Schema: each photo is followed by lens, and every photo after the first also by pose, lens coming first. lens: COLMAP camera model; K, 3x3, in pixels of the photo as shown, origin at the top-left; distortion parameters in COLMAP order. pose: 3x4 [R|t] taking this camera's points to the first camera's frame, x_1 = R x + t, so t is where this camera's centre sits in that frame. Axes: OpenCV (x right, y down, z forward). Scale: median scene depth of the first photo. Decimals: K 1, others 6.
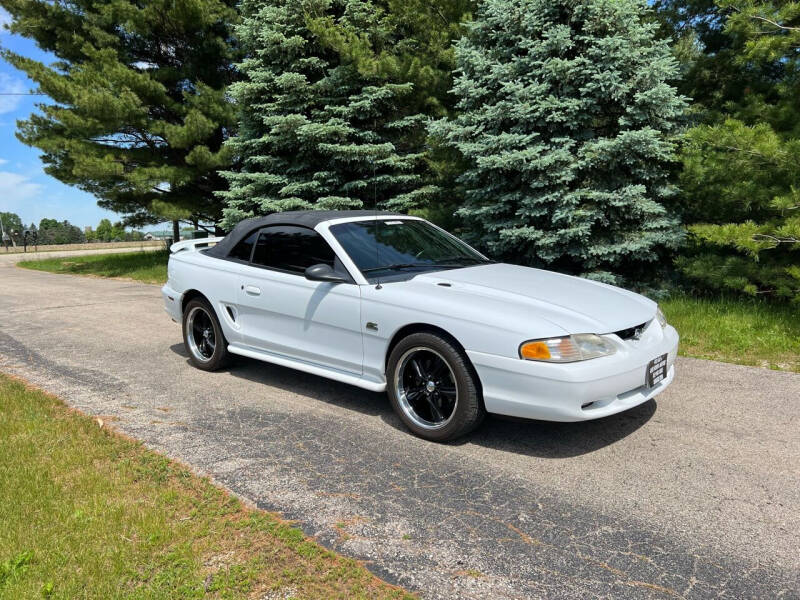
lens RADIAL K [[596.6, 0, 400.0], [0, 596.6, 300.0], [0, 0, 1]] dist [0.102122, -0.230957]
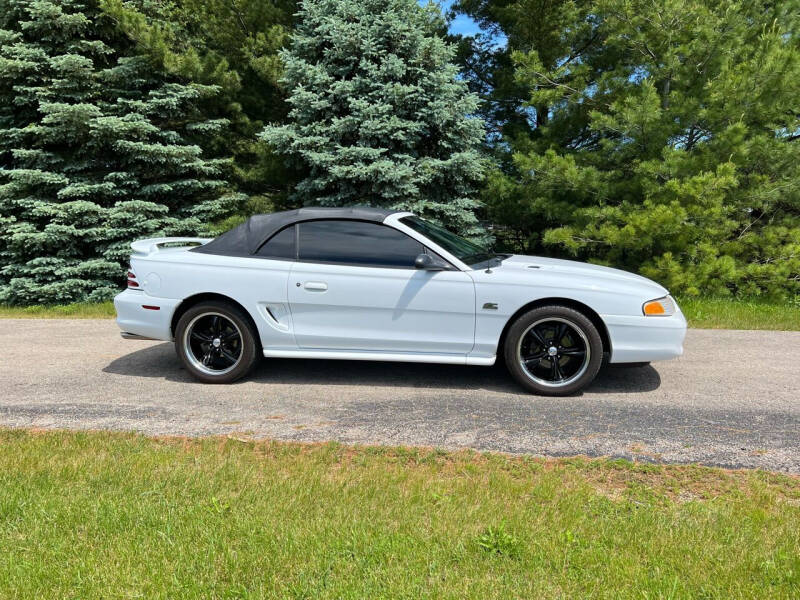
lens RADIAL K [[611.7, 0, 400.0], [0, 611.7, 300.0], [0, 0, 1]] dist [0.008407, -0.007251]
pose [[0.843689, -0.053010, 0.534209, -0.333289], [0.070992, 0.997390, -0.013148, 0.014646], [-0.532118, 0.049017, 0.845250, 0.049970]]
